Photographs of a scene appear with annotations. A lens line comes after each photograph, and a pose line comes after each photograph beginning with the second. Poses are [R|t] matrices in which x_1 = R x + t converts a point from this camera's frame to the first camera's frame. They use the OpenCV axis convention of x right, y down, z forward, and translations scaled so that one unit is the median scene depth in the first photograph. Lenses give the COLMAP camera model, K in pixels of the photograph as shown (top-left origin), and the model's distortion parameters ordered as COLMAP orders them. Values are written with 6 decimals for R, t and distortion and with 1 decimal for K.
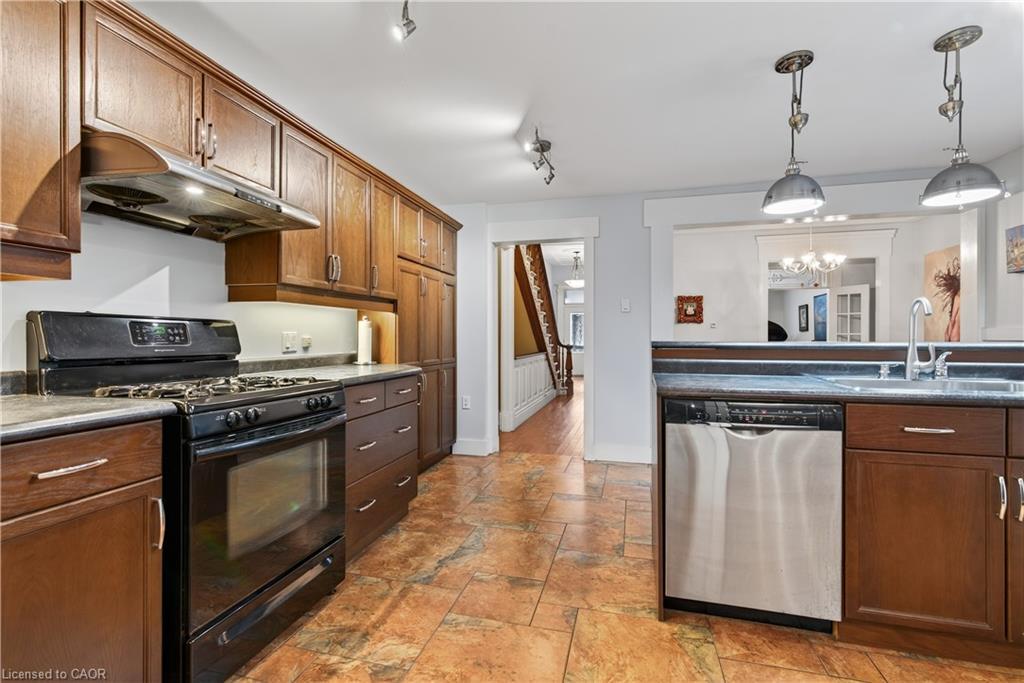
lens RADIAL K [[460.4, 0, 510.3], [0, 460.4, 337.2], [0, 0, 1]] dist [-0.001513, 0.000716]
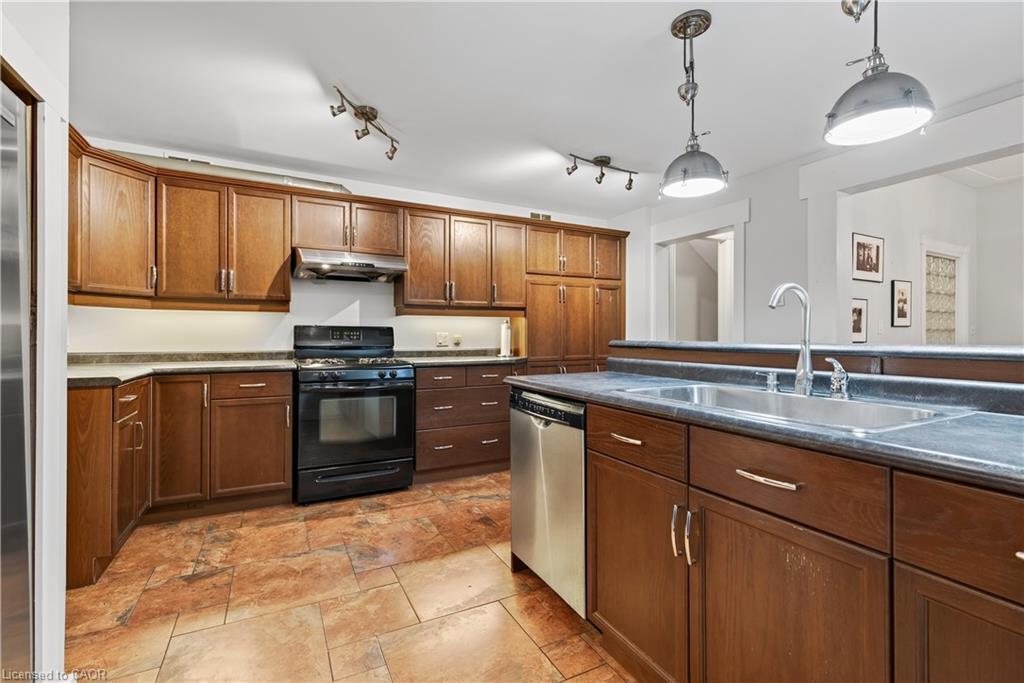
lens RADIAL K [[460.4, 0, 512.2], [0, 460.4, 335.9], [0, 0, 1]] dist [-0.001513, 0.000716]
pose [[0.675287, -0.000527, -0.737555, 0.896550], [0.000677, 1.000000, -0.000094, -0.001324], [0.737555, -0.000435, 0.675287, 0.134821]]
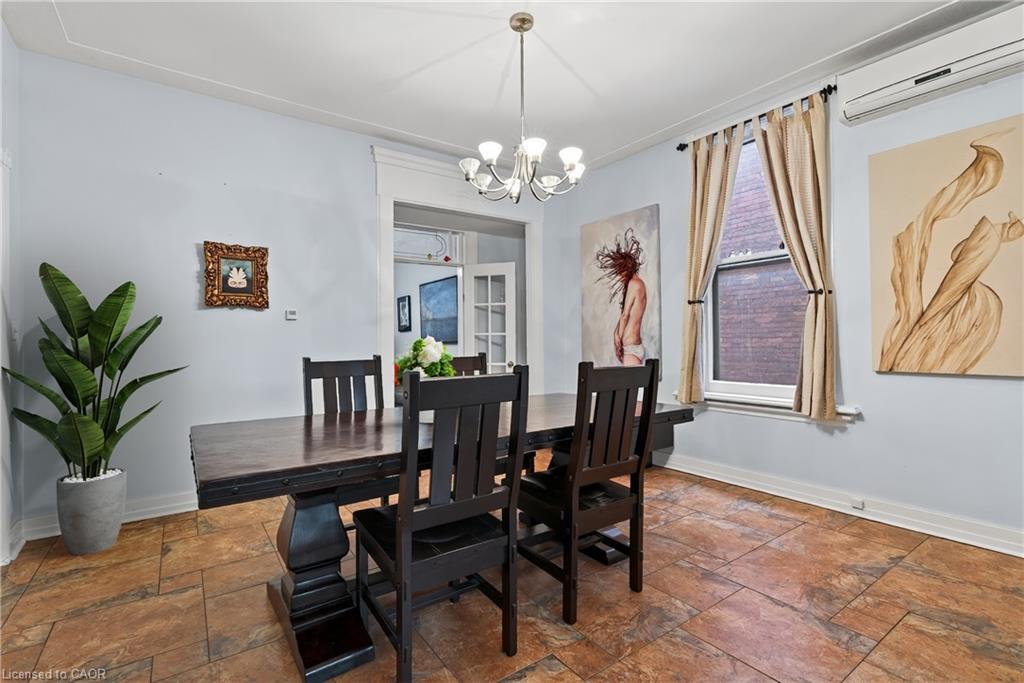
lens RADIAL K [[460.4, 0, 506.6], [0, 460.4, 340.7], [0, 0, 1]] dist [-0.001513, 0.000716]
pose [[0.641847, -0.010664, 0.766758, 0.688750], [0.007298, 0.999943, 0.007798, -0.005551], [-0.766798, 0.000590, 0.641888, 1.646889]]
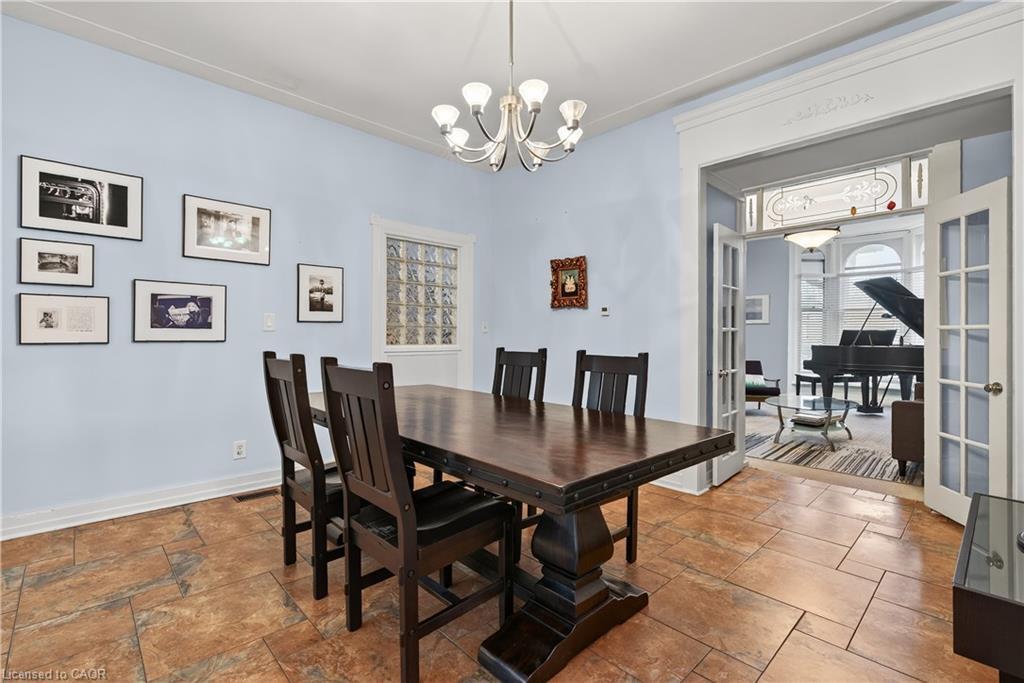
lens RADIAL K [[460.4, 0, 513.4], [0, 460.4, 333.2], [0, 0, 1]] dist [-0.001513, 0.000716]
pose [[0.853344, 0.004284, -0.521331, 1.899417], [-0.005162, 0.999987, -0.000232, -0.003541], [0.521323, 0.002889, 0.853354, 1.566449]]
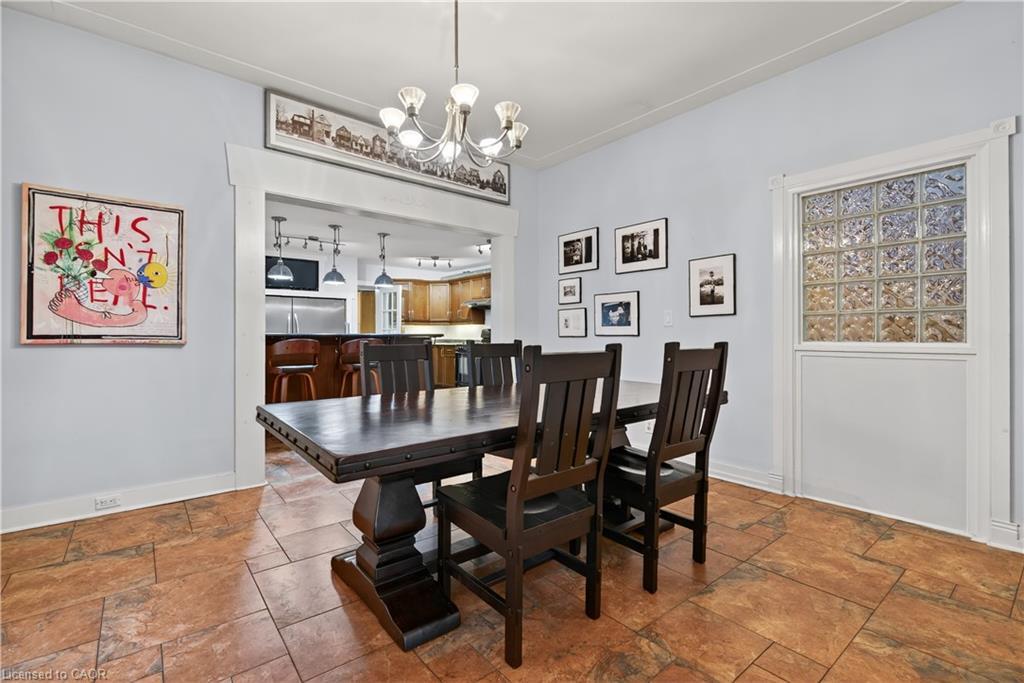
lens RADIAL K [[460.4, 0, 510.4], [0, 460.4, 337.3], [0, 0, 1]] dist [-0.001513, 0.000716]
pose [[-0.587966, 0.002468, -0.808882, 2.108325], [0.003682, 0.999993, 0.000375, 0.027065], [0.808877, -0.002757, -0.587971, 2.837819]]
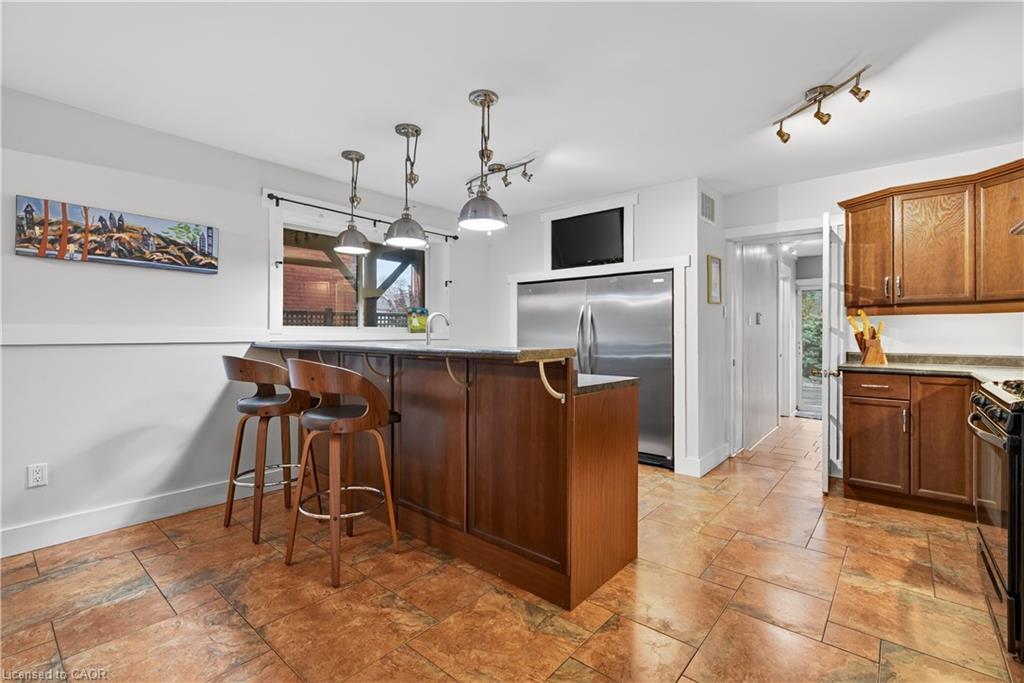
lens RADIAL K [[460.4, 0, 514.2], [0, 460.4, 330.9], [0, 0, 1]] dist [-0.001513, 0.000716]
pose [[-0.903628, 0.002226, 0.428313, 0.055370], [-0.001286, 0.999968, -0.007910, -0.013626], [-0.428317, -0.007699, -0.903596, 1.726143]]
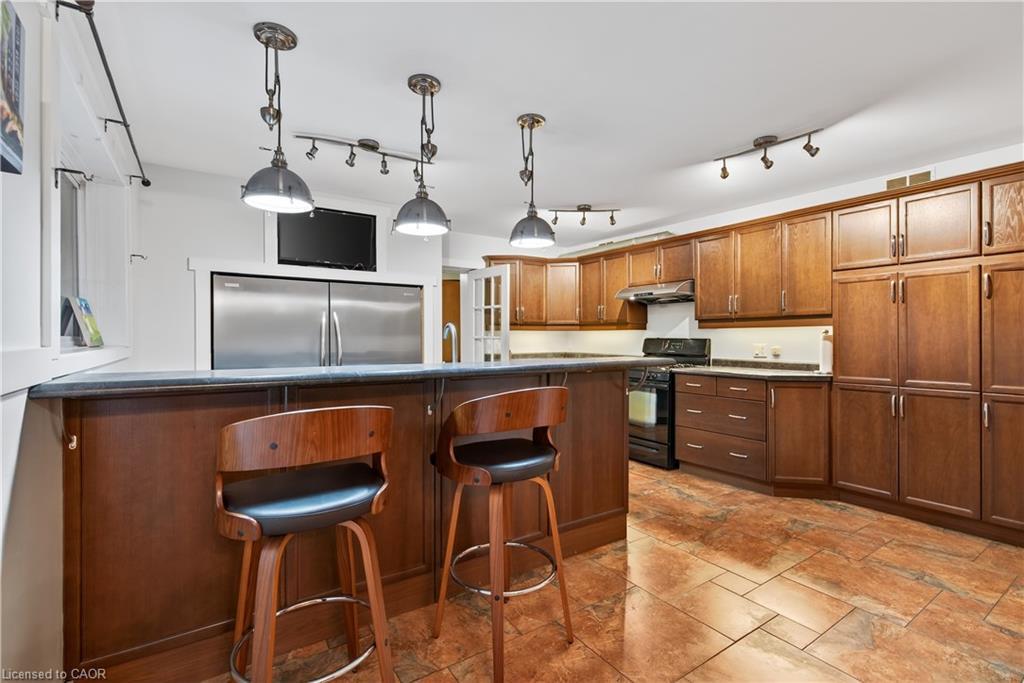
lens RADIAL K [[460.4, 0, 512.3], [0, 460.4, 339.6], [0, 0, 1]] dist [-0.001513, 0.000716]
pose [[-0.660643, 0.004786, -0.750685, 1.331601], [0.002057, 0.999987, 0.004565, -0.038362], [0.750697, 0.001471, -0.660645, 1.515538]]
